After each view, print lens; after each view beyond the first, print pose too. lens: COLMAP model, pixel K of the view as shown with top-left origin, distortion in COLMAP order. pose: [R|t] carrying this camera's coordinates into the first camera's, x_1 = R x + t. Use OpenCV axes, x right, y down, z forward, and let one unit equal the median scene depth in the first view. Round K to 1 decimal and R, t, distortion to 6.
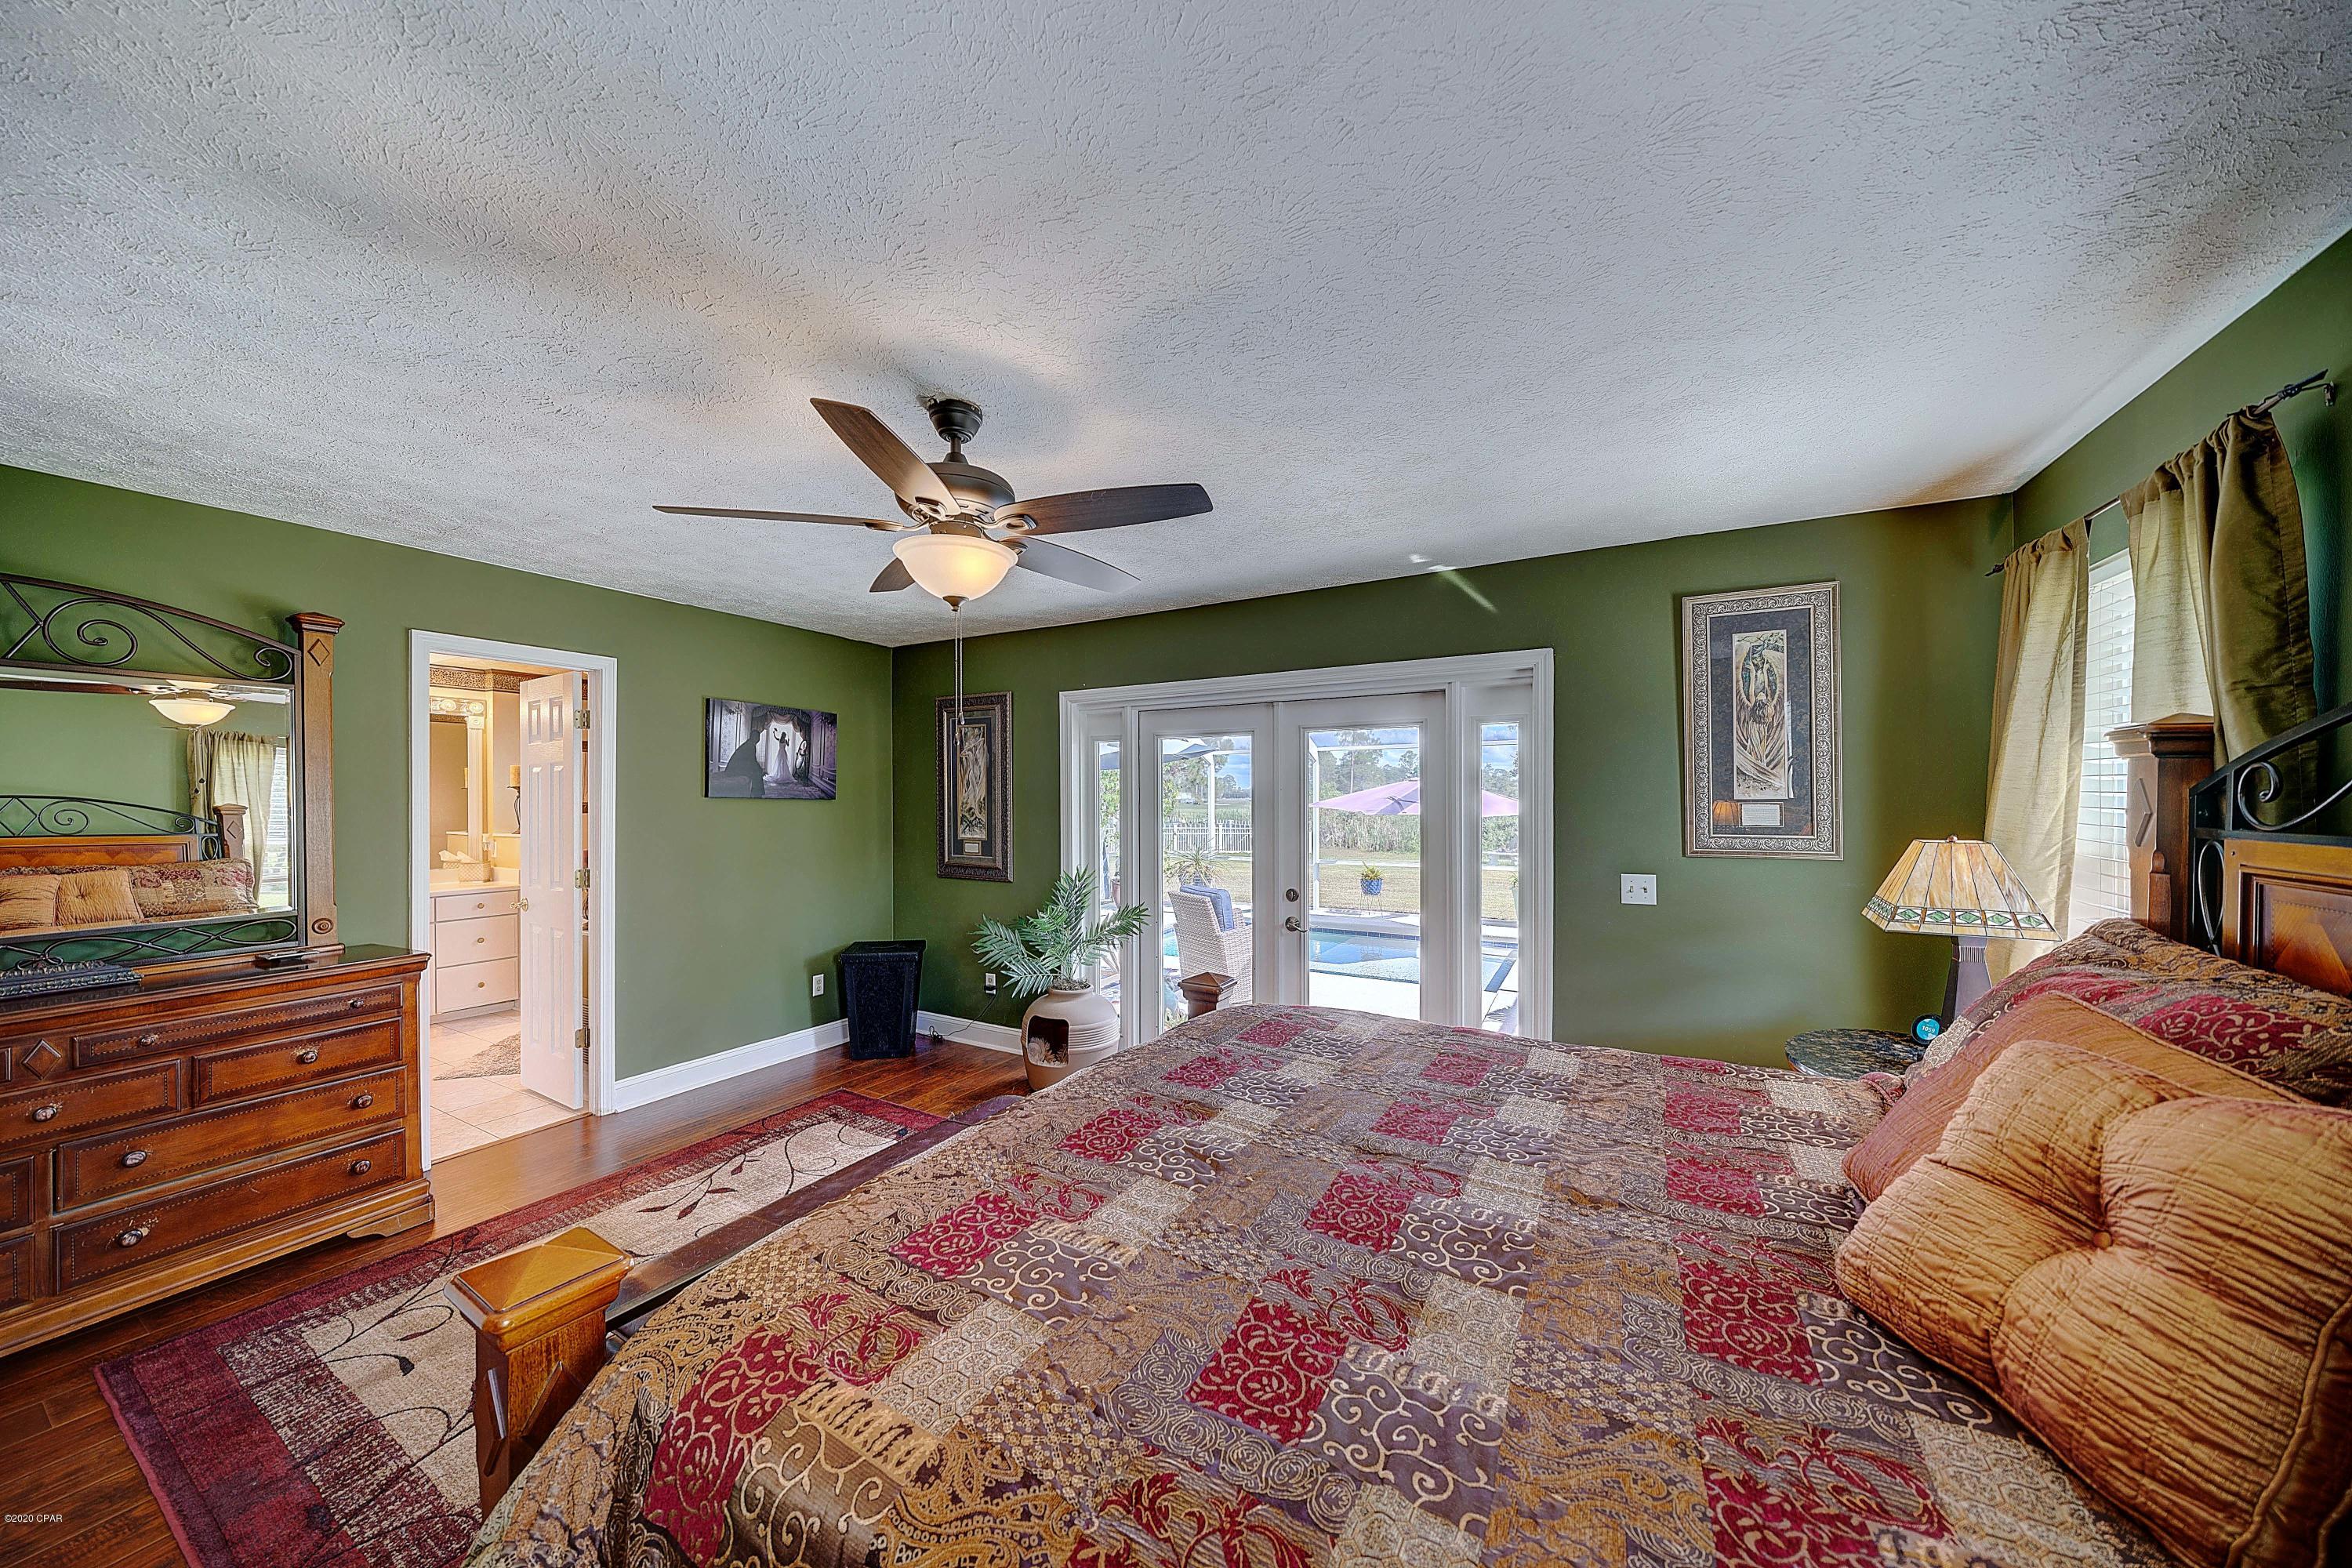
lens RADIAL K [[806.3, 0, 1157.3], [0, 806.3, 786.9], [0, 0, 1]] dist [-0.002956, -0.000452]
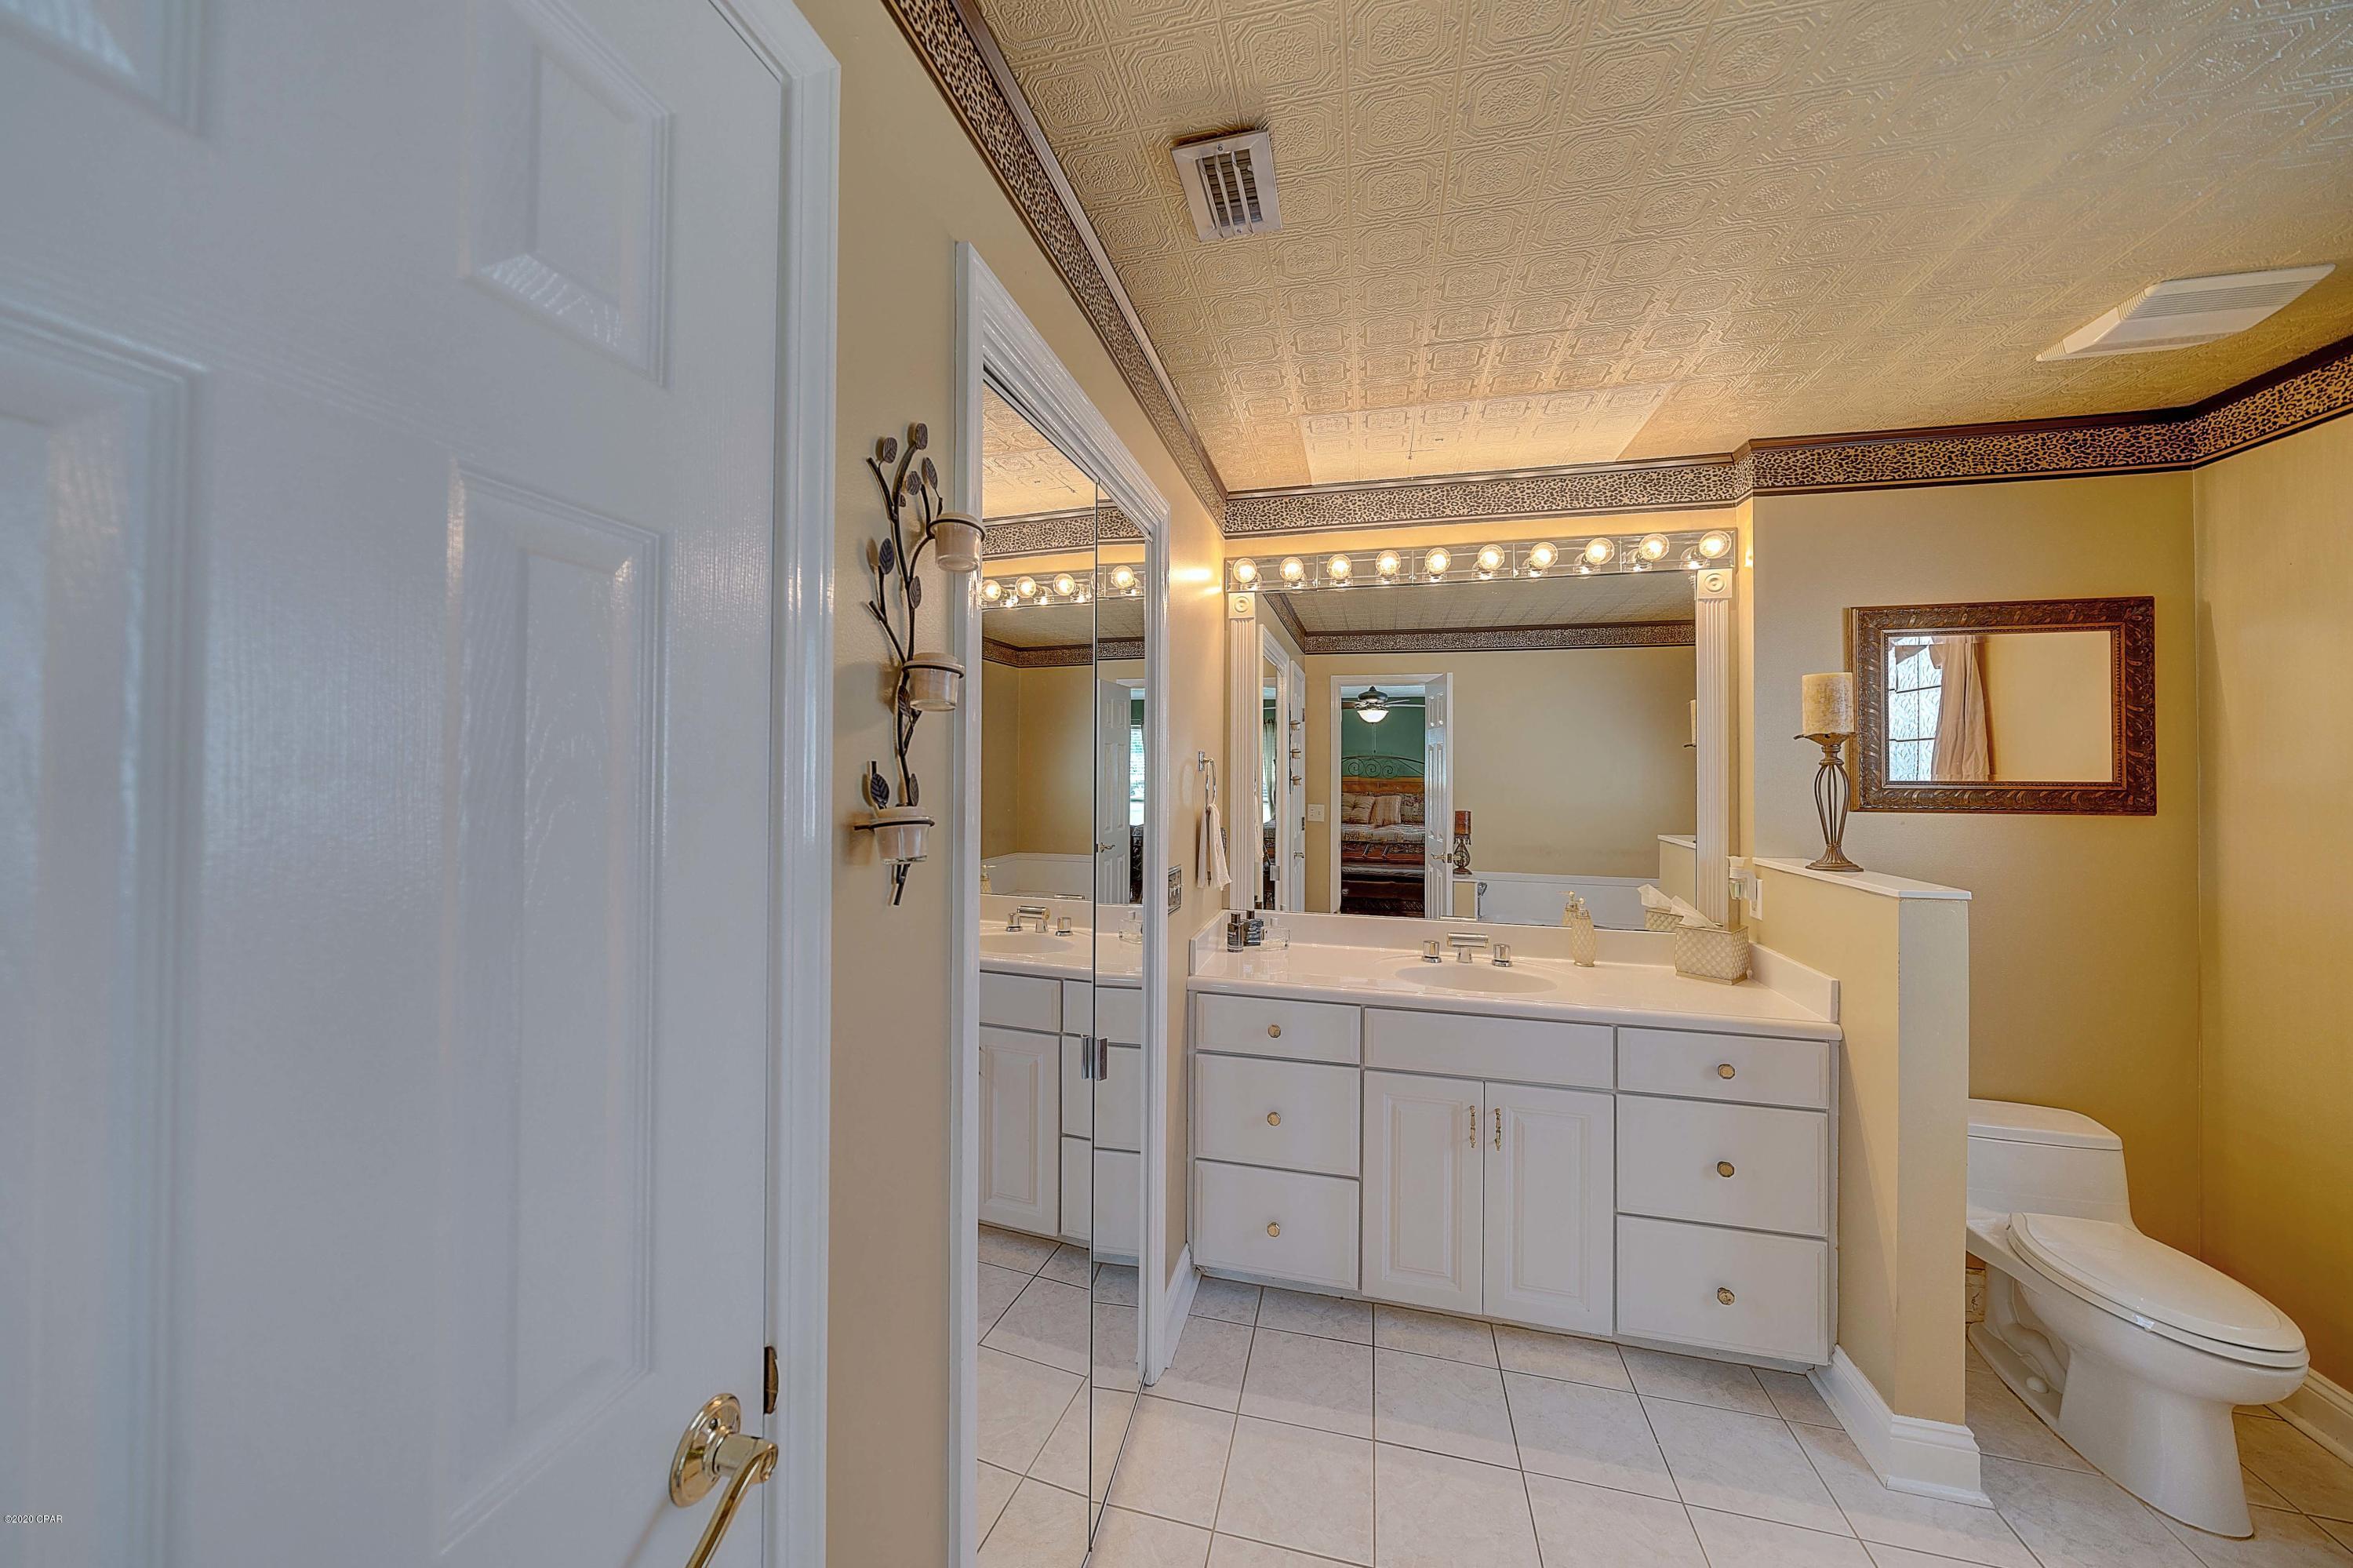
lens RADIAL K [[806.7, 0, 1169.7], [0, 806.7, 775.7], [0, 0, 1]] dist [-0.002956, -0.000452]
pose [[0.270364, 0.000500, -0.962758, -0.523729], [-0.001749, 0.999998, 0.000028, 0.019377], [0.962757, 0.001676, 0.270365, 0.618634]]
